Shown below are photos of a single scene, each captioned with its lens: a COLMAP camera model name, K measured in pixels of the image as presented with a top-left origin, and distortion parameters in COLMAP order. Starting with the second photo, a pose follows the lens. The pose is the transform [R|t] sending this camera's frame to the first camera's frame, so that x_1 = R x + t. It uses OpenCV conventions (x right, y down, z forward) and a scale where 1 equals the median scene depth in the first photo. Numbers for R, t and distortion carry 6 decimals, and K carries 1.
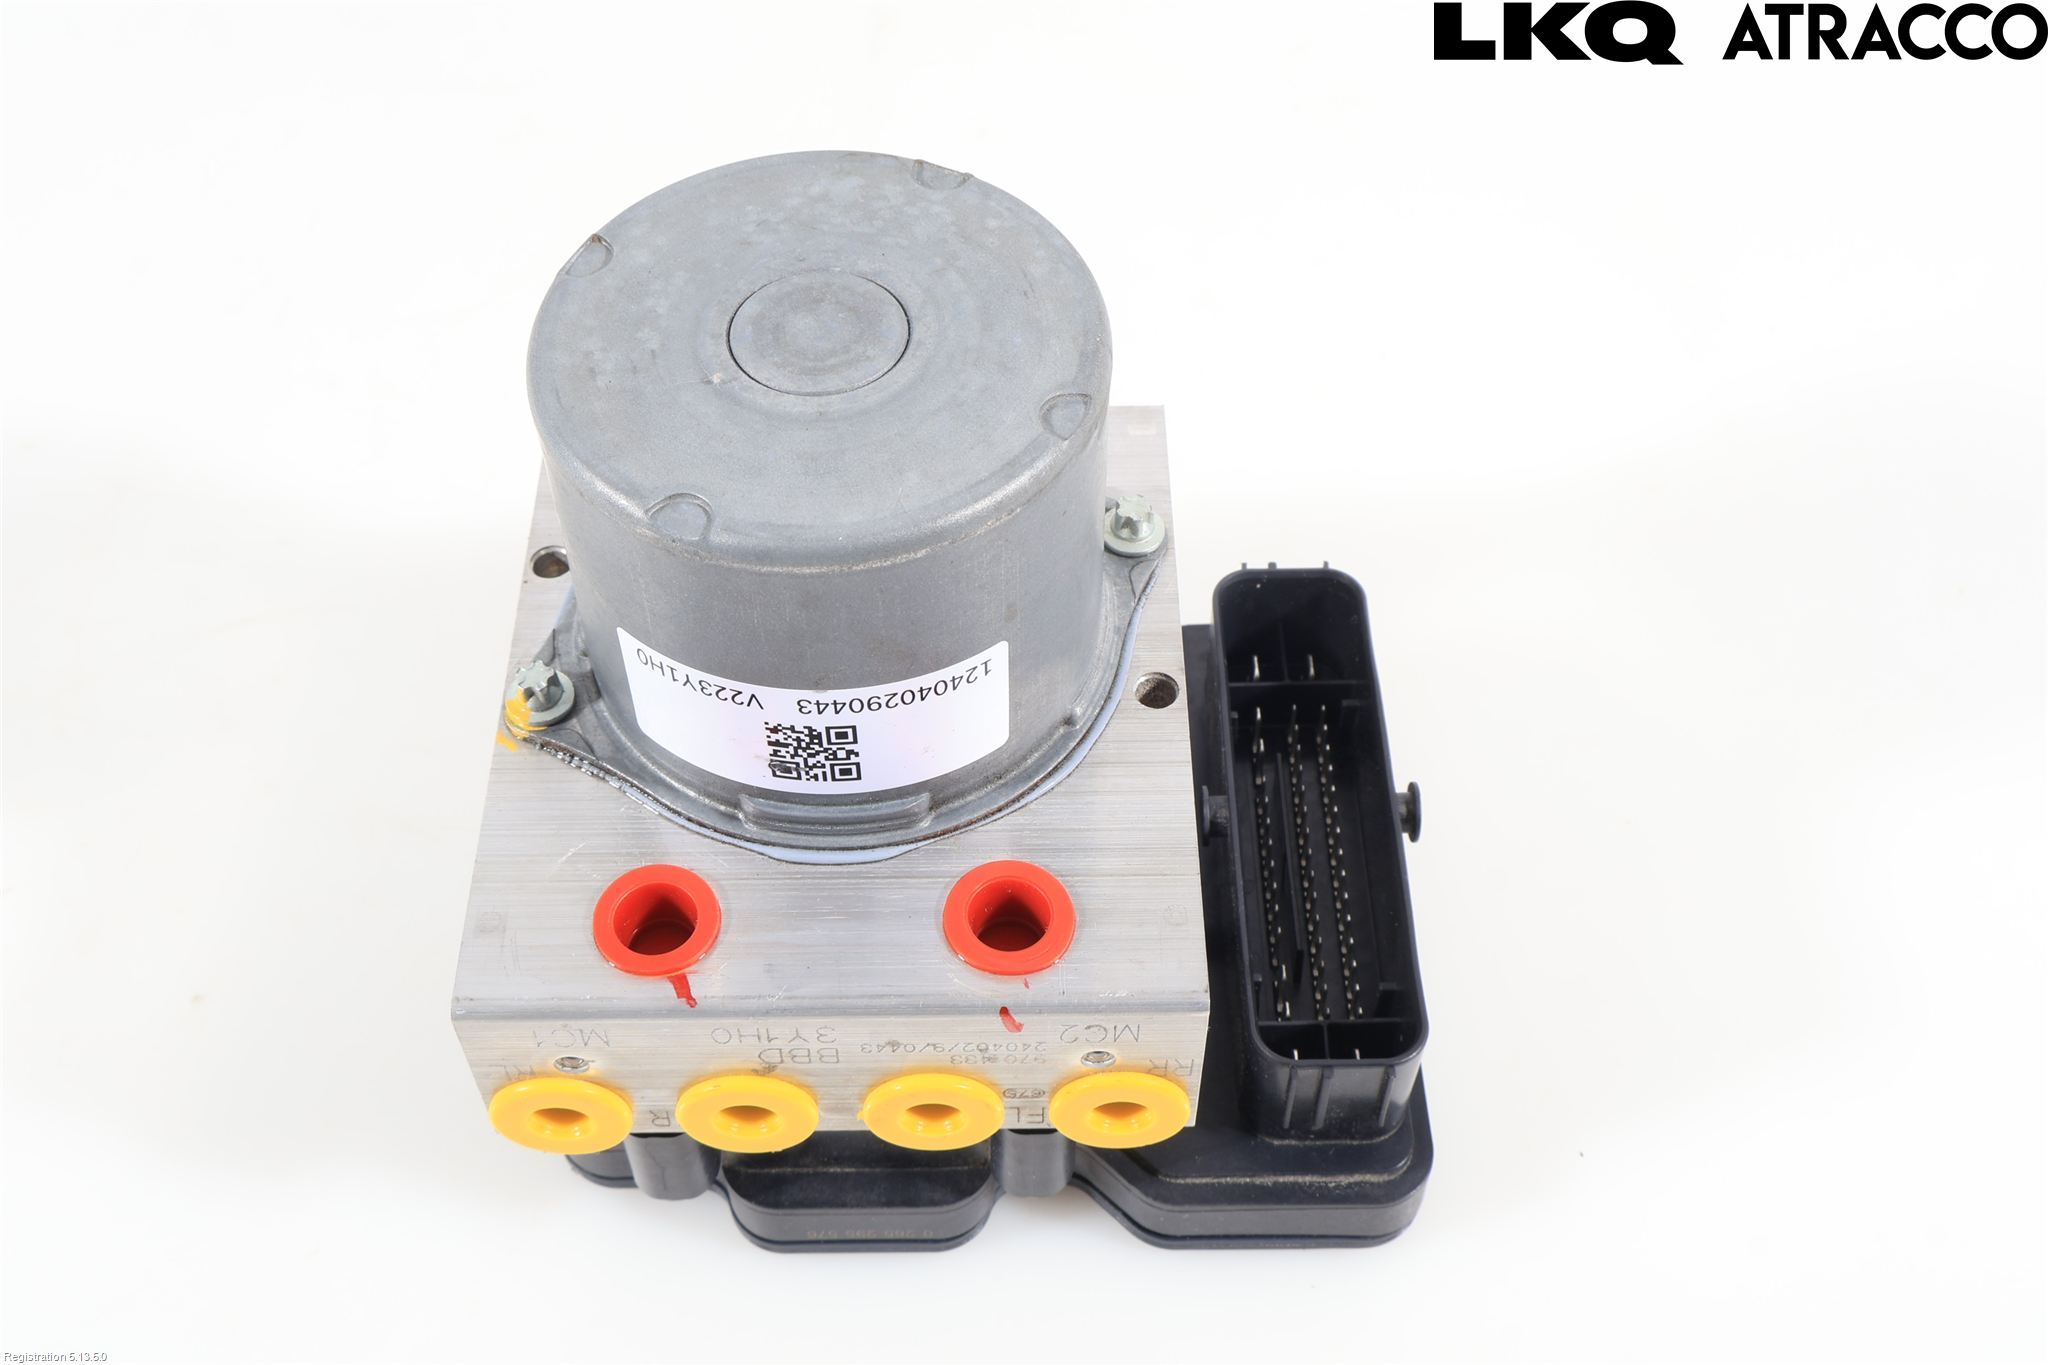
lens RADIAL K [[2210.5, 0, 1020.9], [0, 2210.5, 677.1], [0, 0, 1]] dist [0.002510, 0.000000]
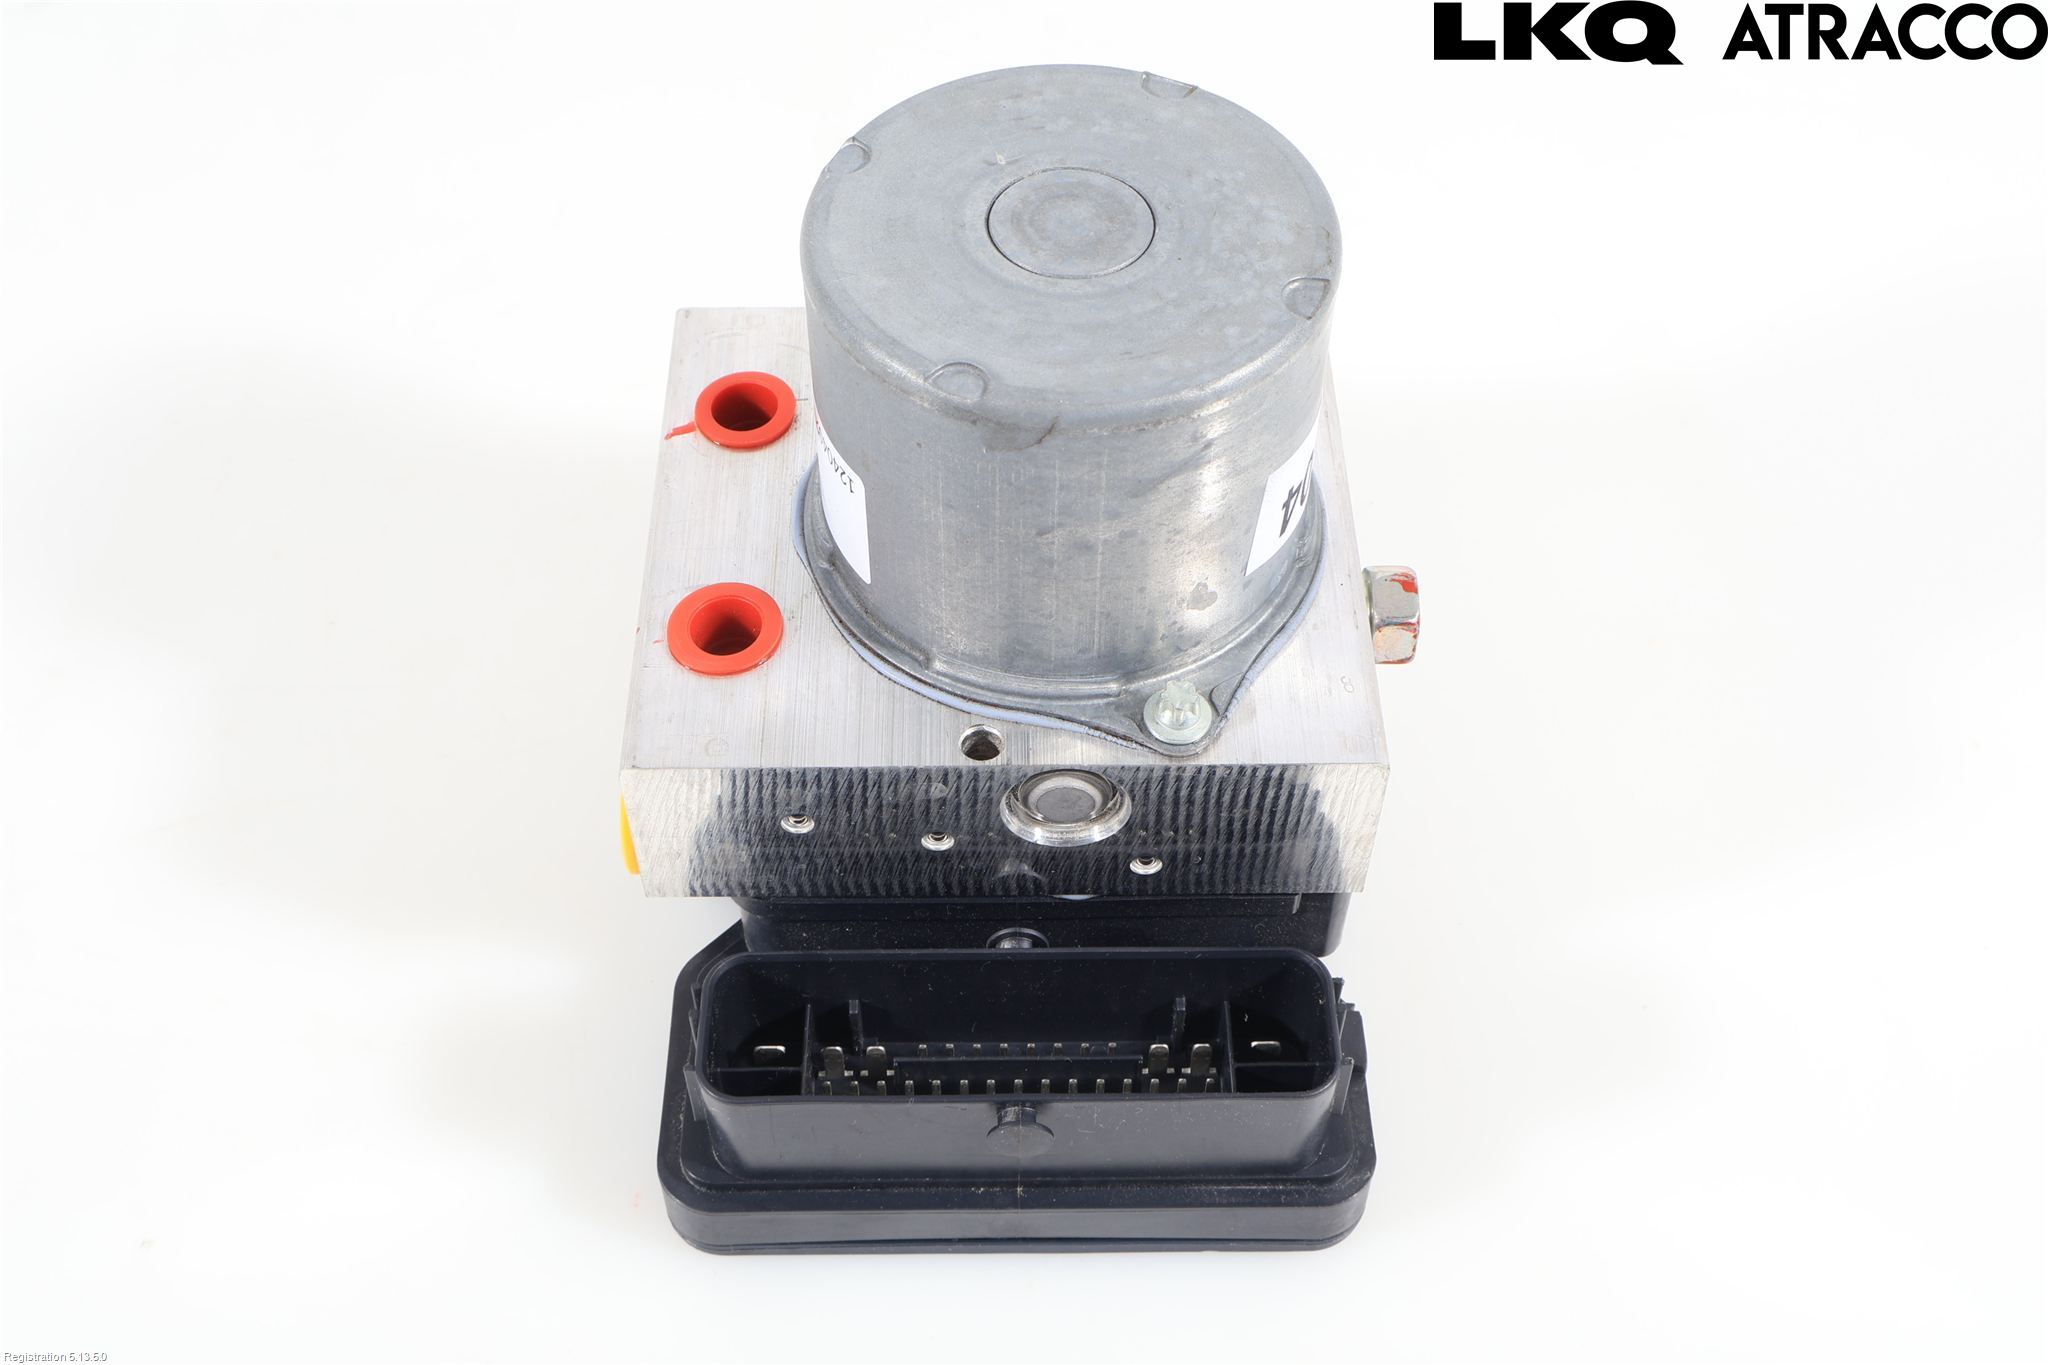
lens RADIAL K [[2210.5, 0, 1021.6], [0, 2210.5, 684.4], [0, 0, 1]] dist [0.002510, 0.000000]
pose [[-0.000796, 0.778624, -0.627490, 0.743825], [-0.788896, 0.385120, 0.478879, -0.554050], [0.614526, 0.495405, 0.613948, 0.423995]]
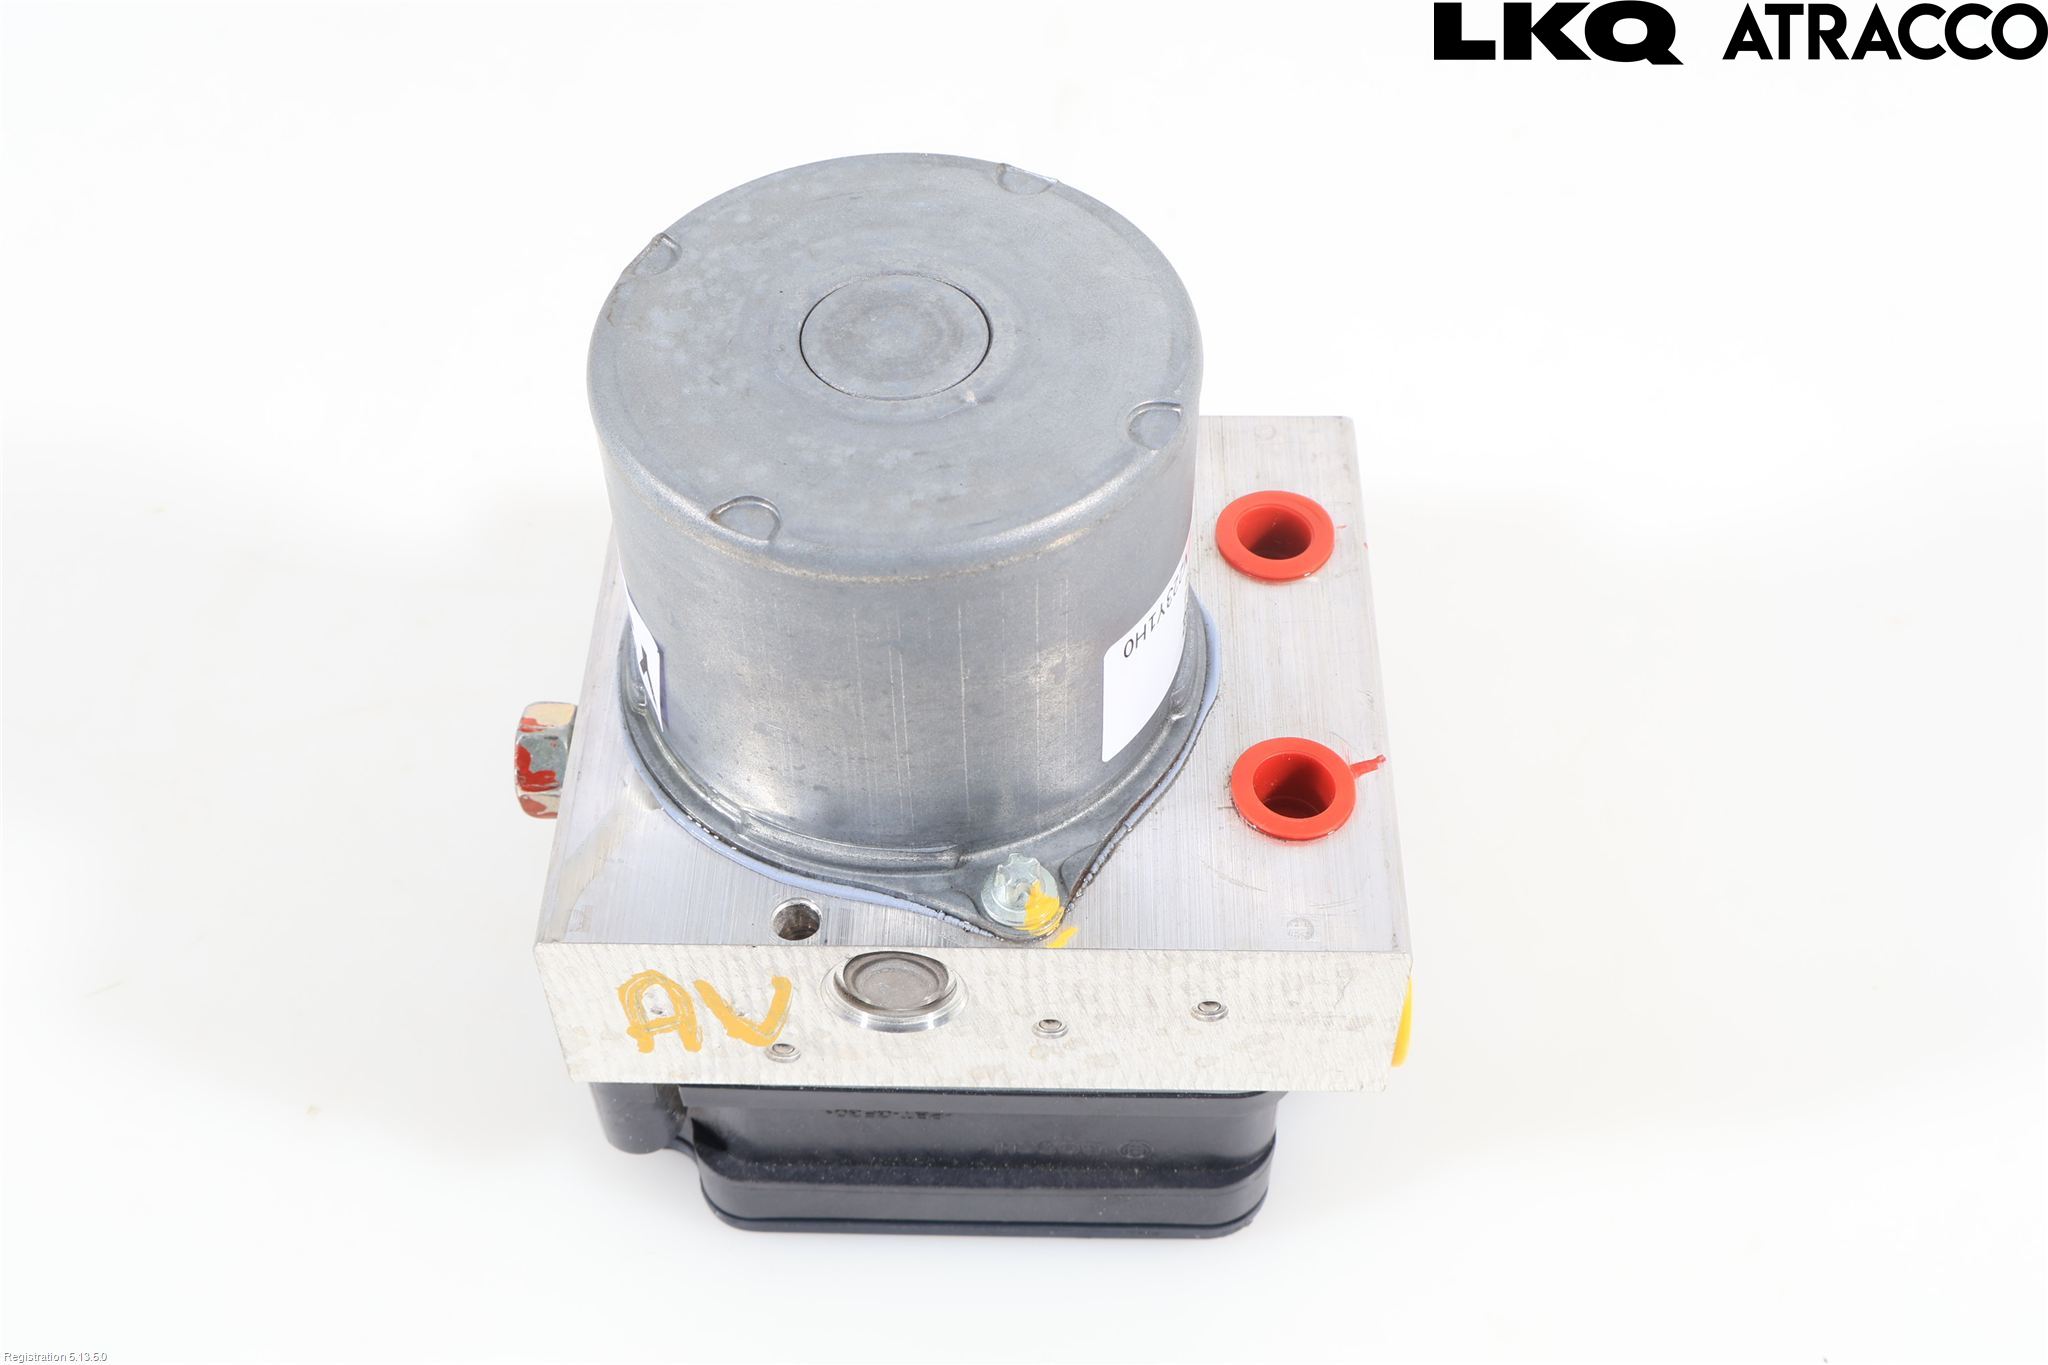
lens RADIAL K [[2302.8, 0, 1028.2], [0, 2302.8, 683.8], [0, 0, 1]] dist [0.007068, 0.000000]
pose [[0.030107, -0.759850, 0.649401, -0.826439], [0.787899, 0.417830, 0.452365, -0.484869], [-0.615069, 0.498043, 0.611264, 0.424030]]
